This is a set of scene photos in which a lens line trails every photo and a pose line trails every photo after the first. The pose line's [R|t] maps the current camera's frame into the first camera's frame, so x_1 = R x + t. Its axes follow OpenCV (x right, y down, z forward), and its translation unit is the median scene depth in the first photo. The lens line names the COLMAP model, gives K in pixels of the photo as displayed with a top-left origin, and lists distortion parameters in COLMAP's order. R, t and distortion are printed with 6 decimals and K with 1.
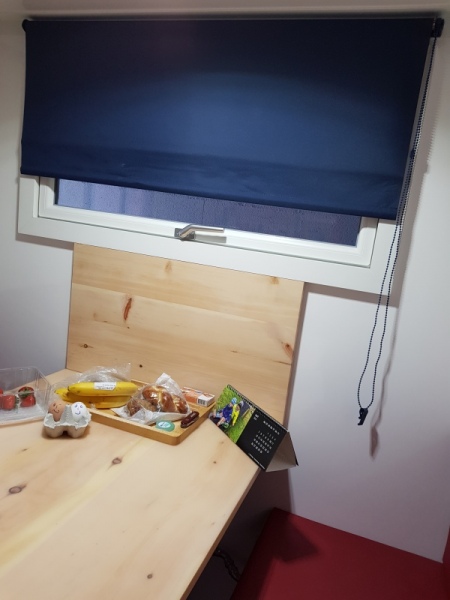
lens RADIAL K [[464.8, 0, 230.3], [0, 464.8, 286.7], [0, 0, 1]] dist [0.061551, -0.068332]
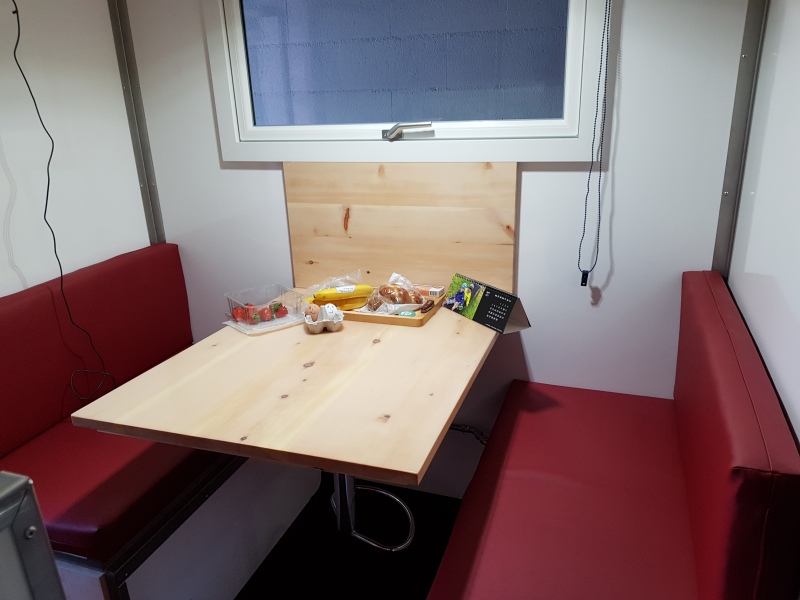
lens RADIAL K [[619.7, 0, 389.1], [0, 619.7, 317.2], [0, 0, 1]] dist [0.061551, -0.068332]
pose [[0.986901, -0.148430, -0.063212, -0.083208], [0.157520, 0.971193, 0.178807, 0.031228], [0.034851, -0.186422, 0.981851, -0.424987]]
